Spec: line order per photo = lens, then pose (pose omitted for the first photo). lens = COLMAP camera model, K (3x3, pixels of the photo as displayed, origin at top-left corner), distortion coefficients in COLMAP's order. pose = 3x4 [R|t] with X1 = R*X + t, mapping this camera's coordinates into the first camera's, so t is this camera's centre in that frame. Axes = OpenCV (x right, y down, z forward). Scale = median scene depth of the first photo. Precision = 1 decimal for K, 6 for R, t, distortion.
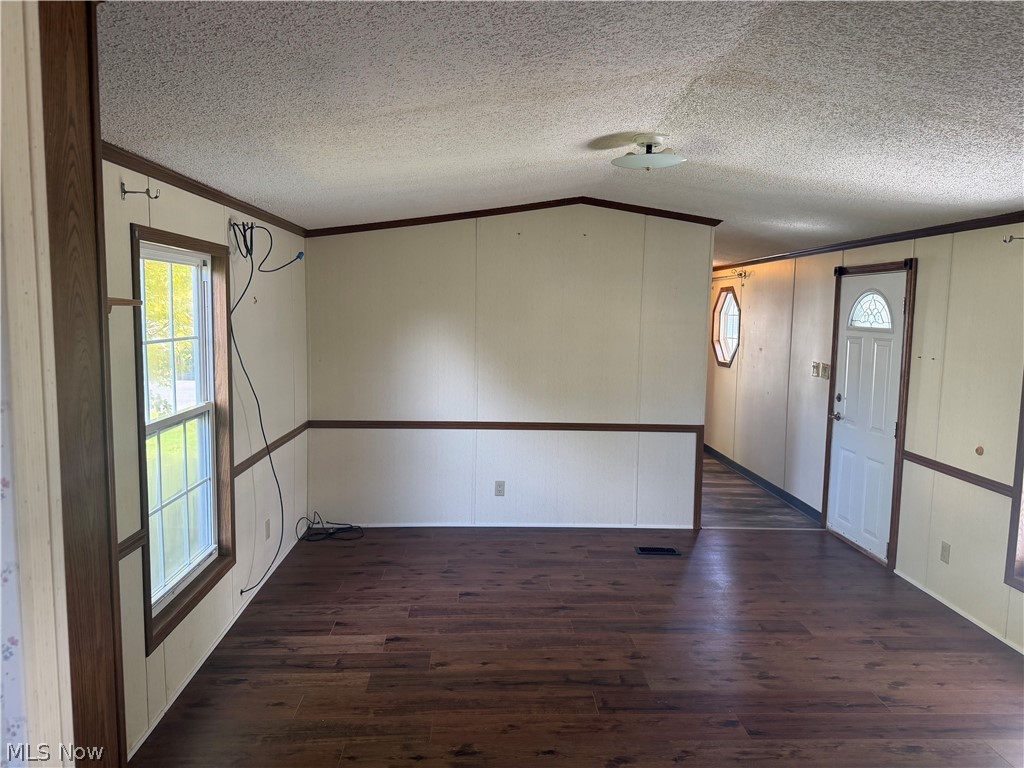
lens RADIAL K [[720.2, 0, 504.2], [0, 720.2, 380.8], [0, 0, 1]] dist [0.073000, -0.094083]
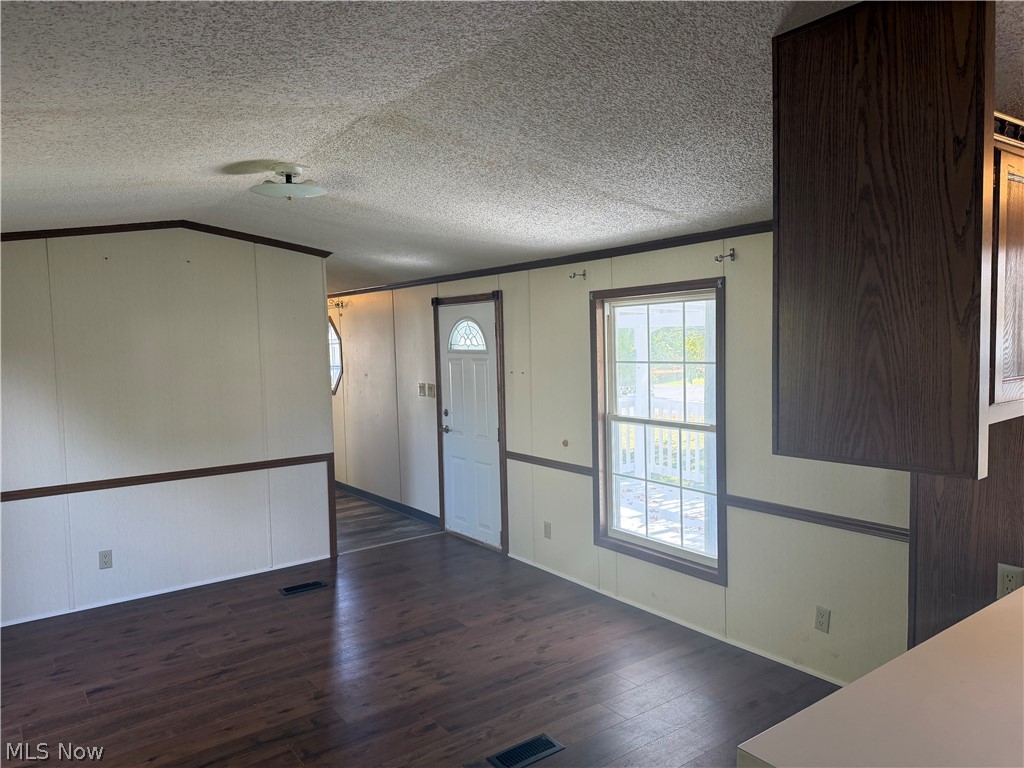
lens RADIAL K [[720.2, 0, 509.3], [0, 720.2, 383.1], [0, 0, 1]] dist [0.073000, -0.094083]
pose [[0.826013, -0.072817, 0.558928, -0.100527], [0.094431, 0.995483, -0.009864, -0.002995], [-0.555684, 0.060928, 0.829158, 0.022244]]
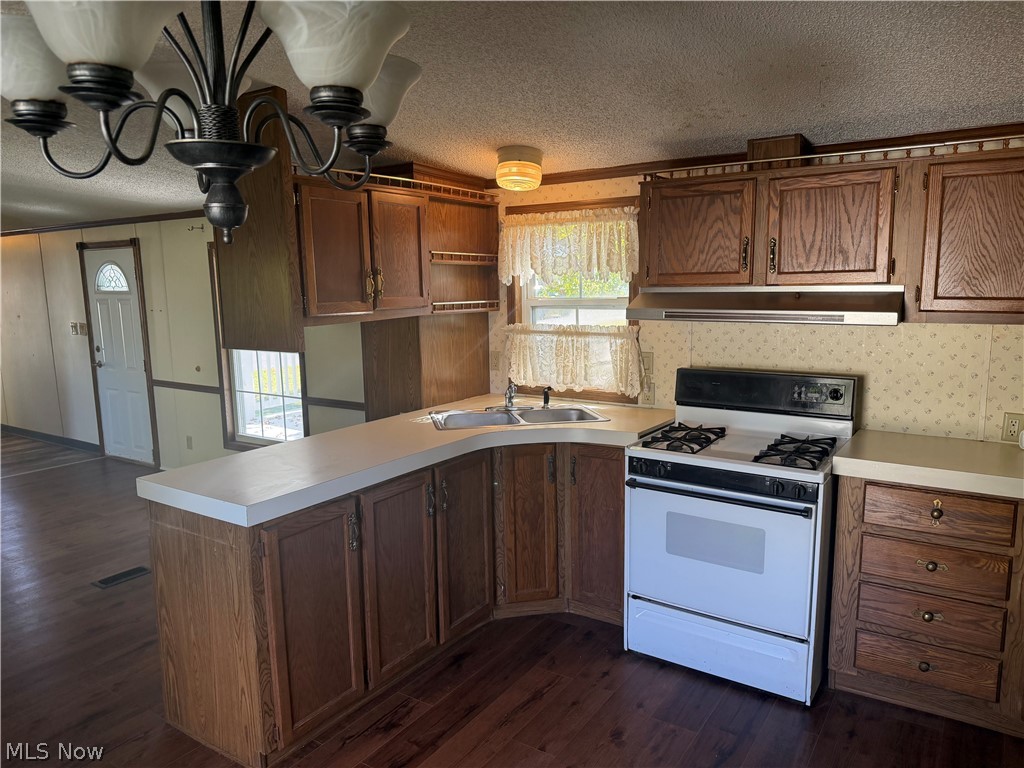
lens RADIAL K [[720.2, 0, 516.6], [0, 720.2, 394.0], [0, 0, 1]] dist [0.073000, -0.094083]
pose [[0.582707, -0.151217, 0.798490, -0.160964], [0.104478, 0.988322, 0.110922, 0.044272], [-0.805938, 0.018790, 0.591701, -0.384174]]
